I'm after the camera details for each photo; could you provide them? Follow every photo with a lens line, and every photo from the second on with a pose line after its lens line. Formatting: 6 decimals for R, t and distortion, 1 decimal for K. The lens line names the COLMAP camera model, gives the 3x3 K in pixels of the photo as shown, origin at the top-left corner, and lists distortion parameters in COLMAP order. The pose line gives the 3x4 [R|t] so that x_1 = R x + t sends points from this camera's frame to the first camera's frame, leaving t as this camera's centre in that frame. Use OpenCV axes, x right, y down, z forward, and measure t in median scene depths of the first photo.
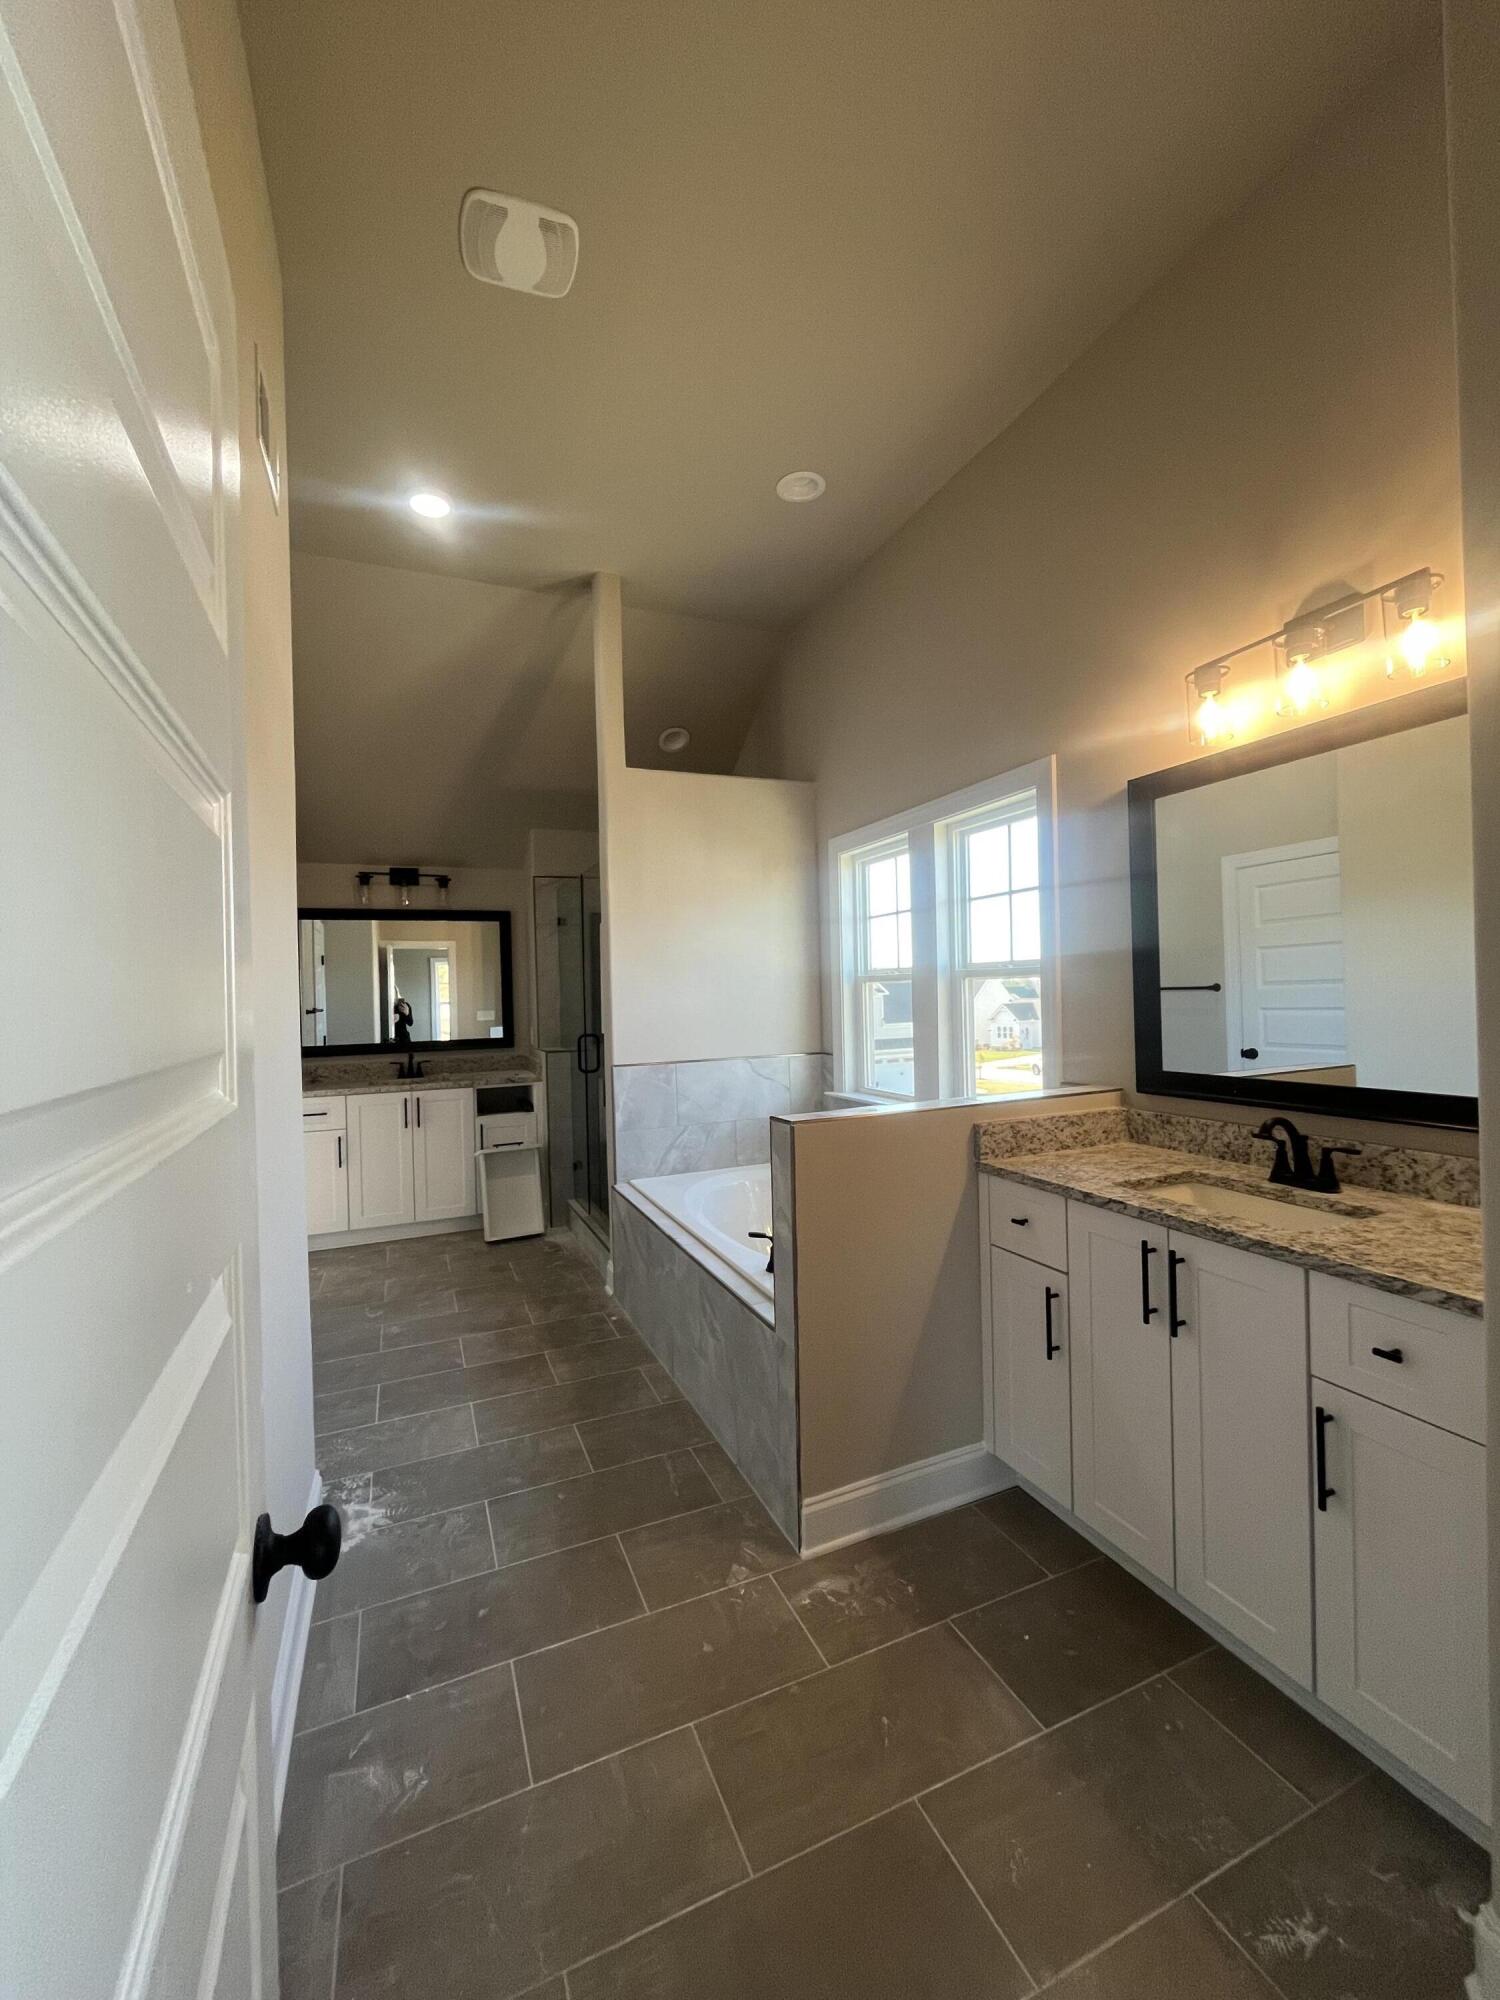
lens RADIAL K [[811.5, 0, 753.0], [0, 811.5, 996.4], [0, 0, 1]] dist [0.000526, 0.000121]
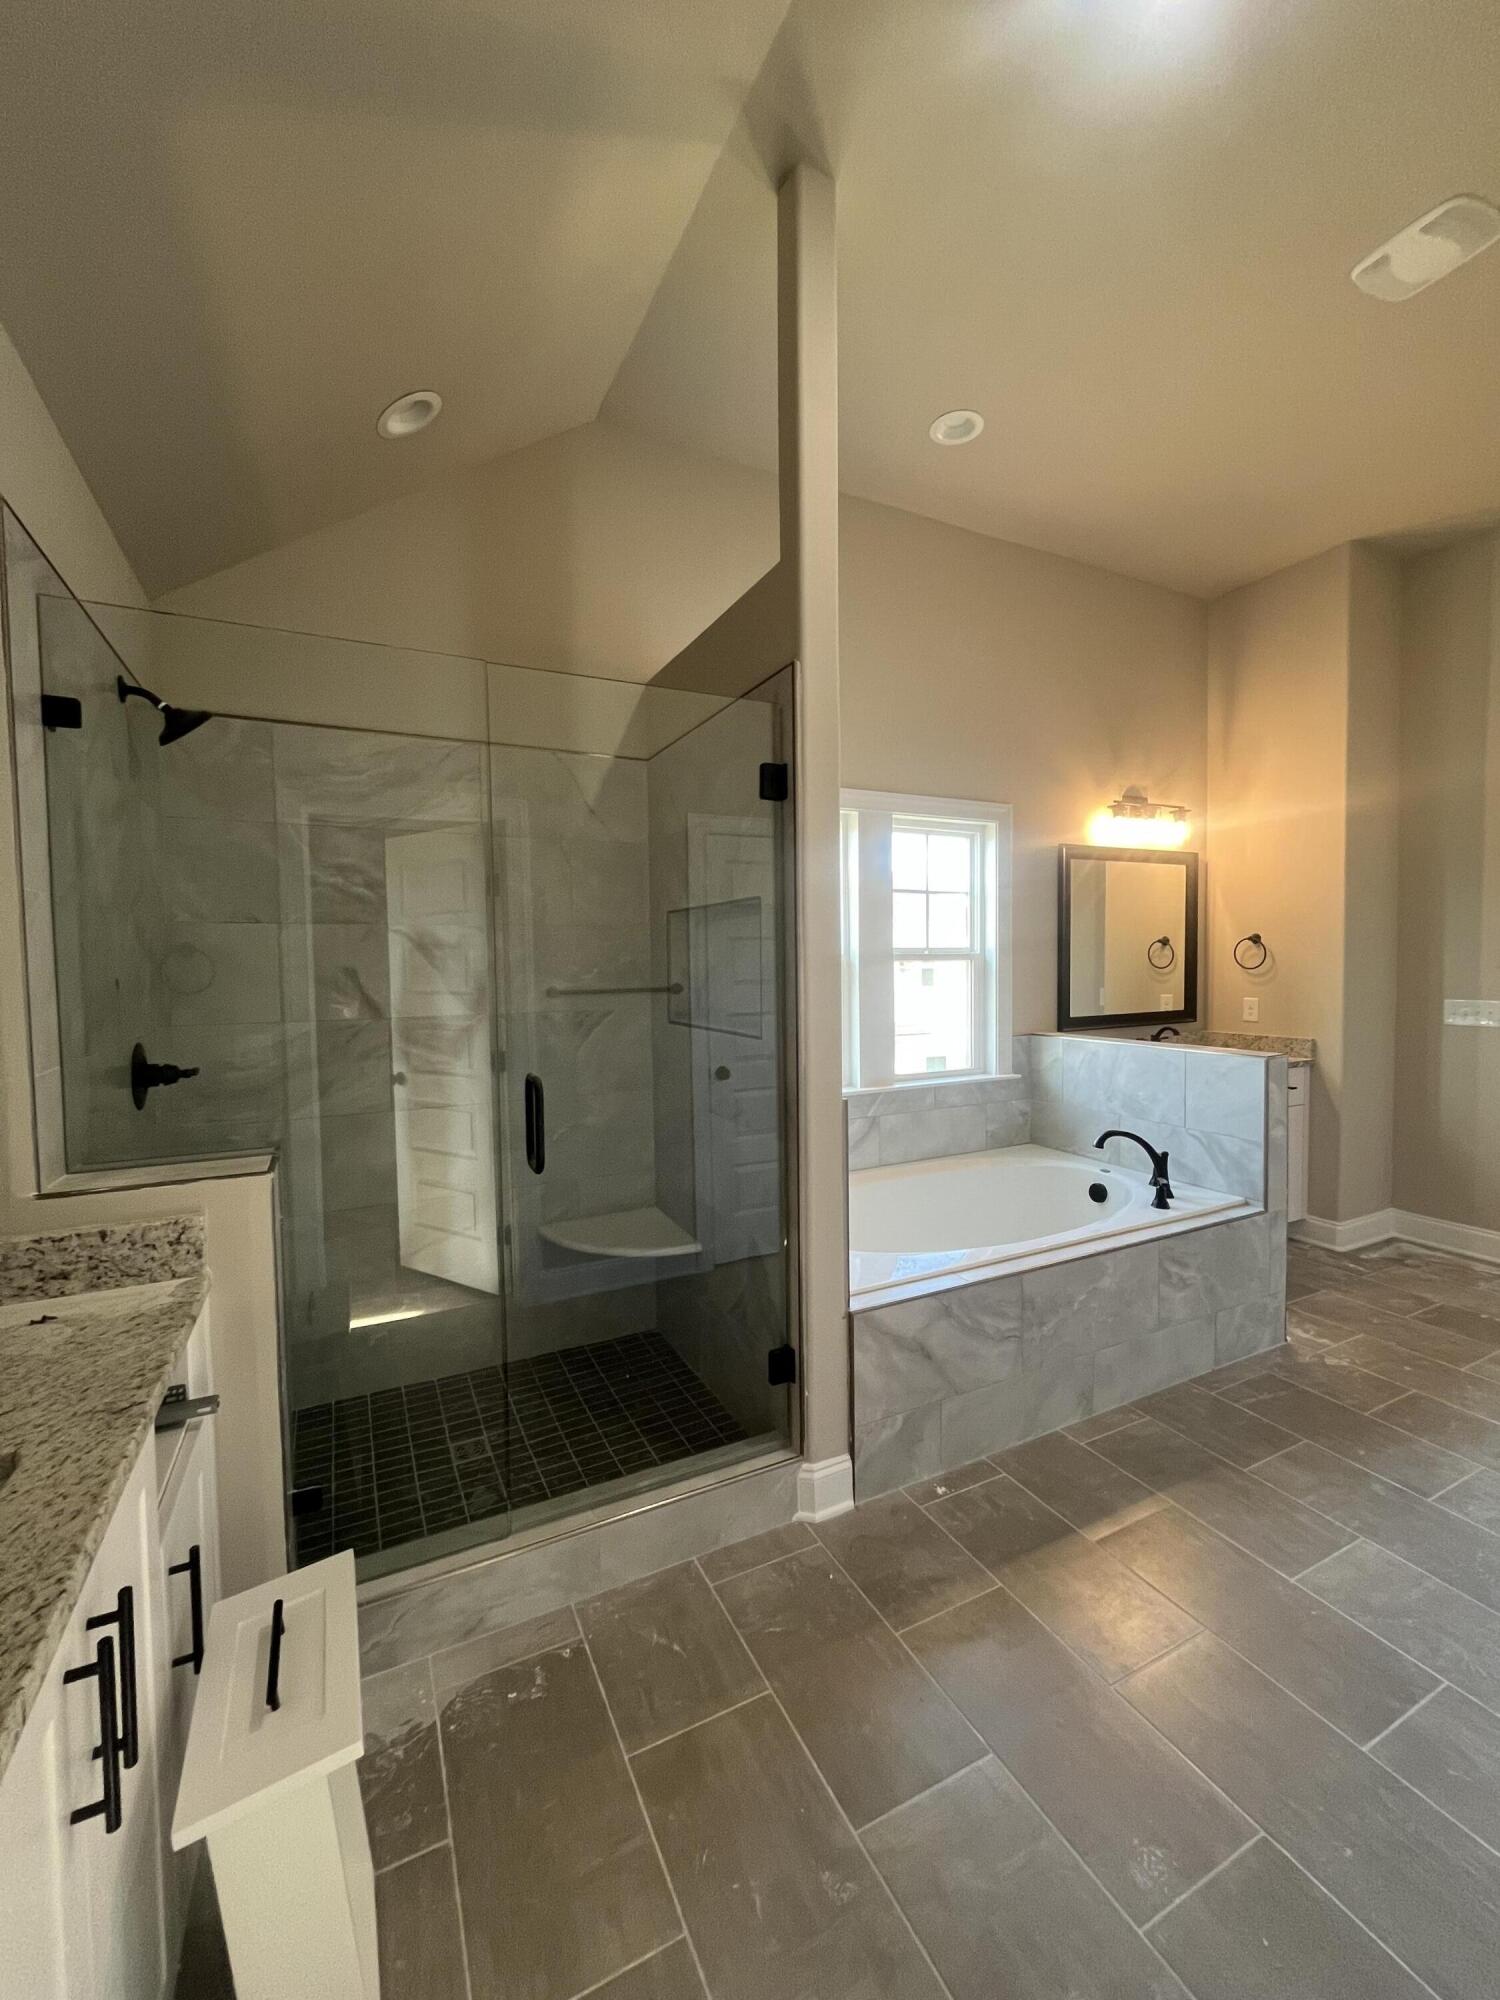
lens RADIAL K [[811.5, 0, 755.0], [0, 811.5, 998.9], [0, 0, 1]] dist [0.000526, 0.000121]
pose [[-0.059858, -0.018097, 0.998043, -0.927581], [0.017947, 0.999655, 0.019203, 0.004614], [-0.998046, 0.019062, -0.059513, 1.395165]]
